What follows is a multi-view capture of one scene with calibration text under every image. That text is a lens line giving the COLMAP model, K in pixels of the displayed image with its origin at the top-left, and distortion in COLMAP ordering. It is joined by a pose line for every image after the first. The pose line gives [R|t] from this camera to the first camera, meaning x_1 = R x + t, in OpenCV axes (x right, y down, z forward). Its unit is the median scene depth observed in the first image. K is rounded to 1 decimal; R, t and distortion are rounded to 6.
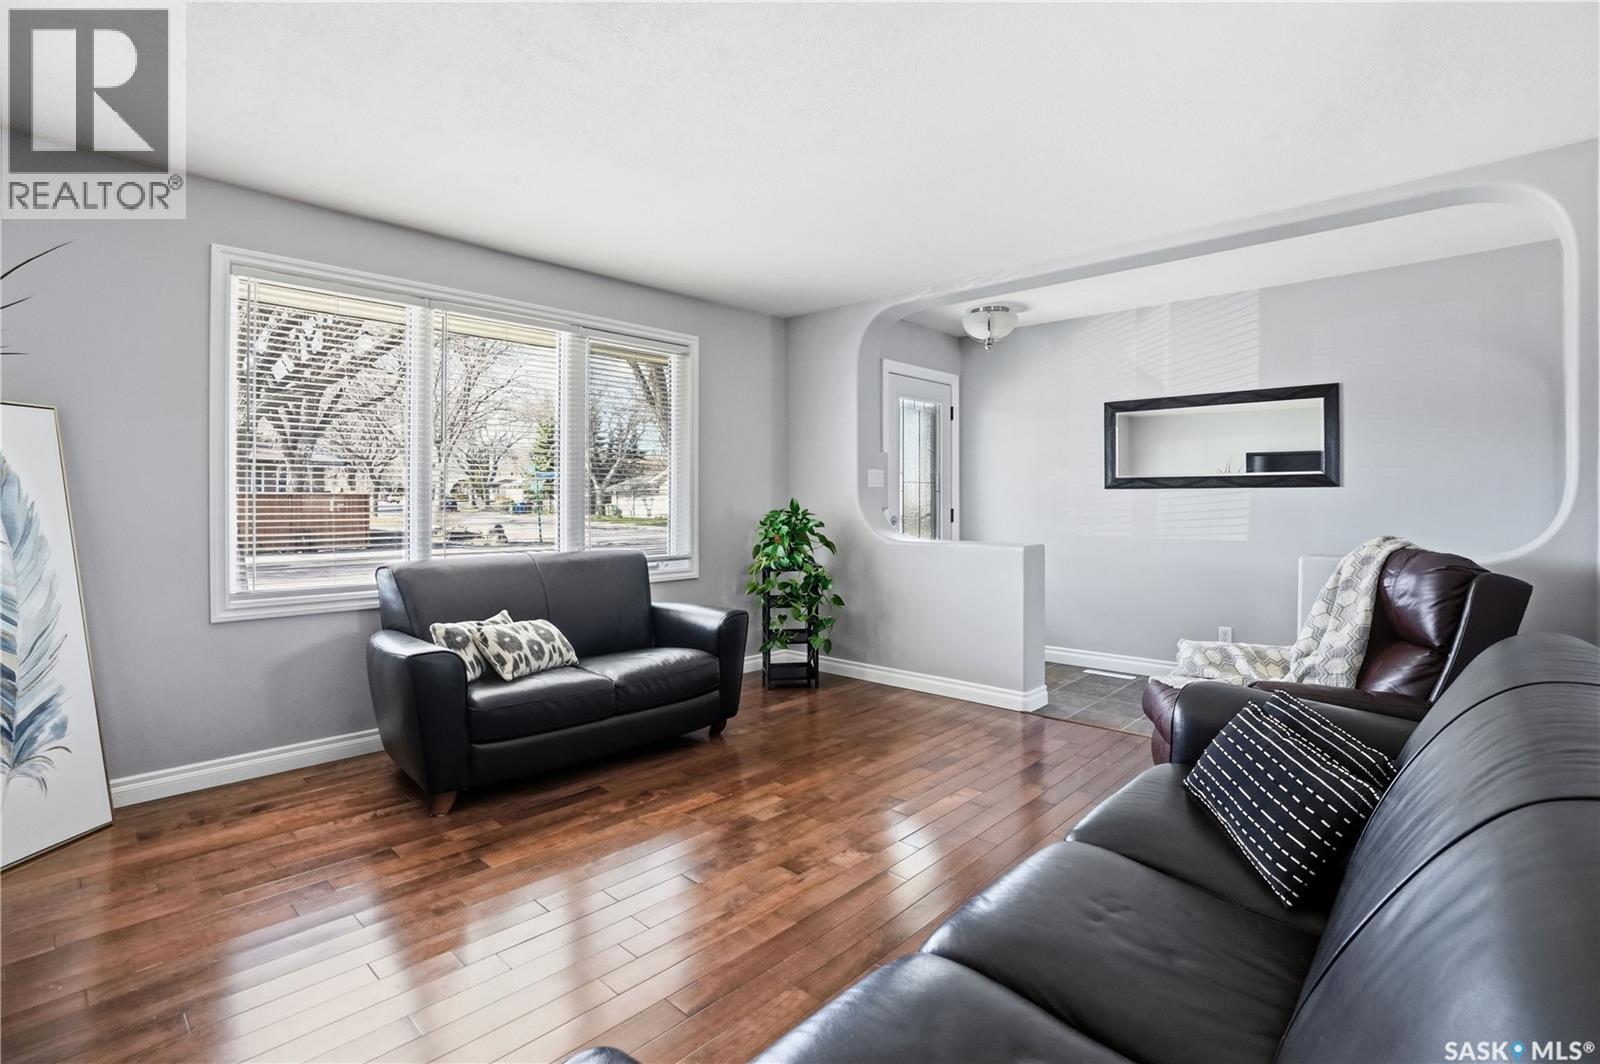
lens RADIAL K [[774.9, 0, 801.0], [0, 774.9, 505.8], [0, 0, 1]] dist [-0.002207, 0.000163]
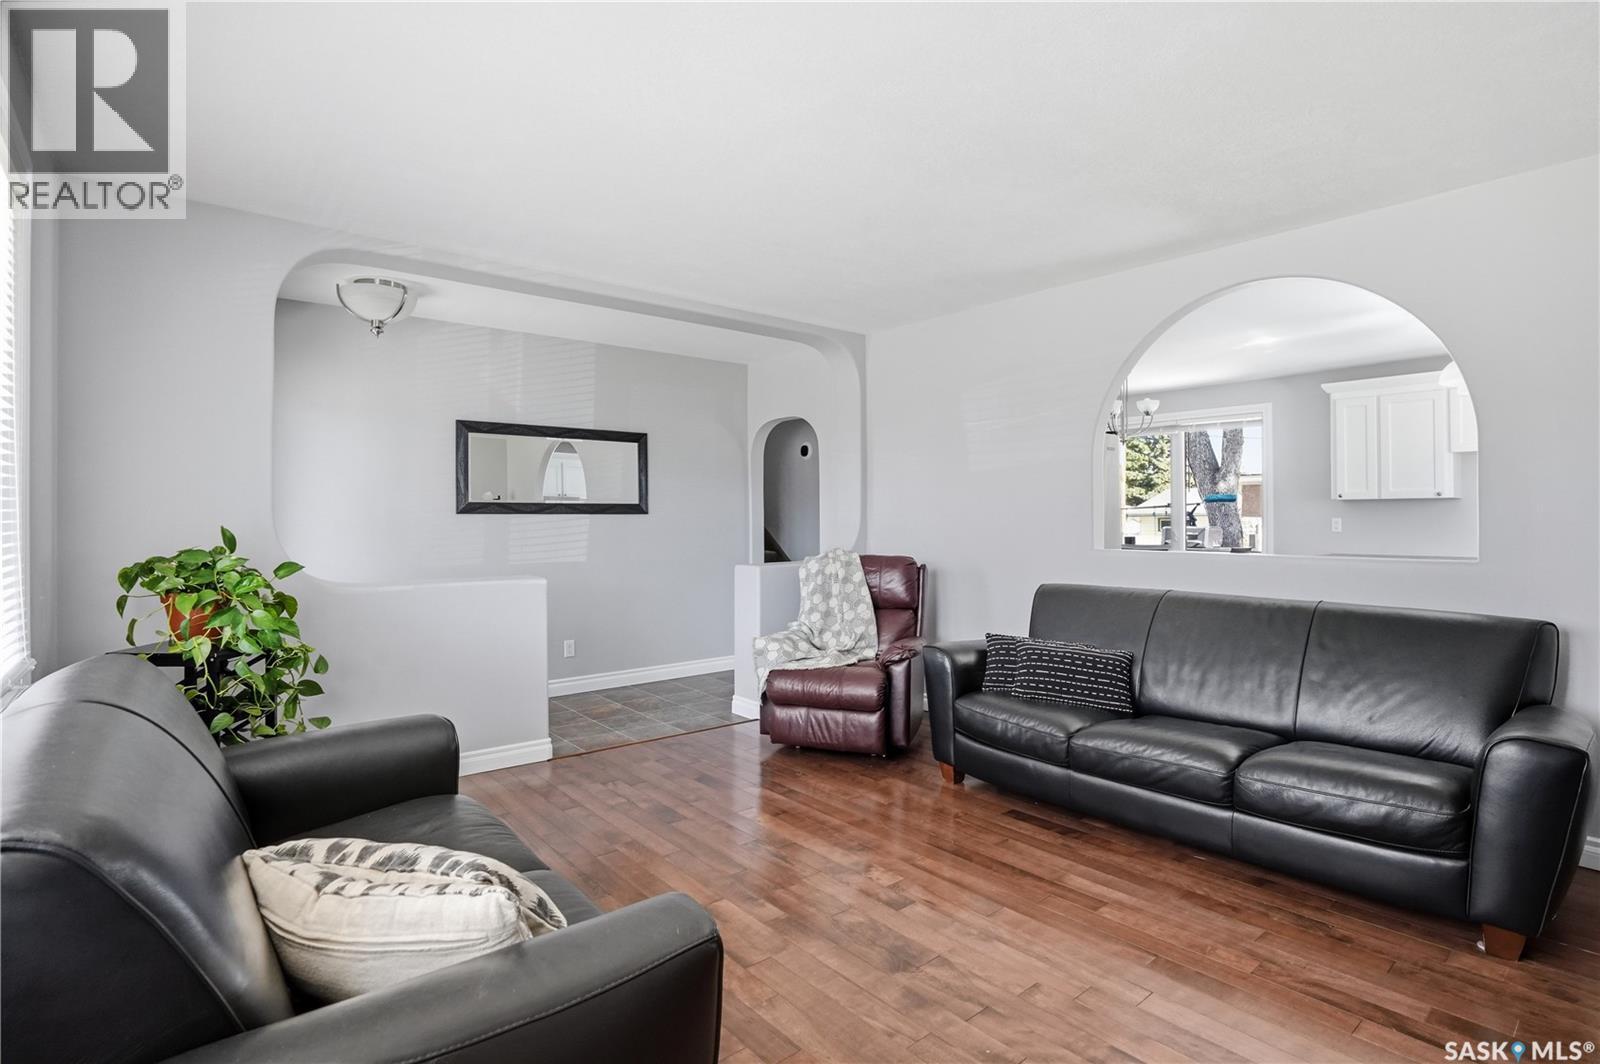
lens RADIAL K [[803.2, 0, 800.0], [0, 803.2, 532.0], [0, 0, 1]] dist [-0.046814, 0.000041]
pose [[0.119322, -0.019000, 0.992674, -0.547715], [0.010405, 0.999786, 0.017885, -0.014643], [-0.992801, 0.008195, 0.119494, 0.536984]]
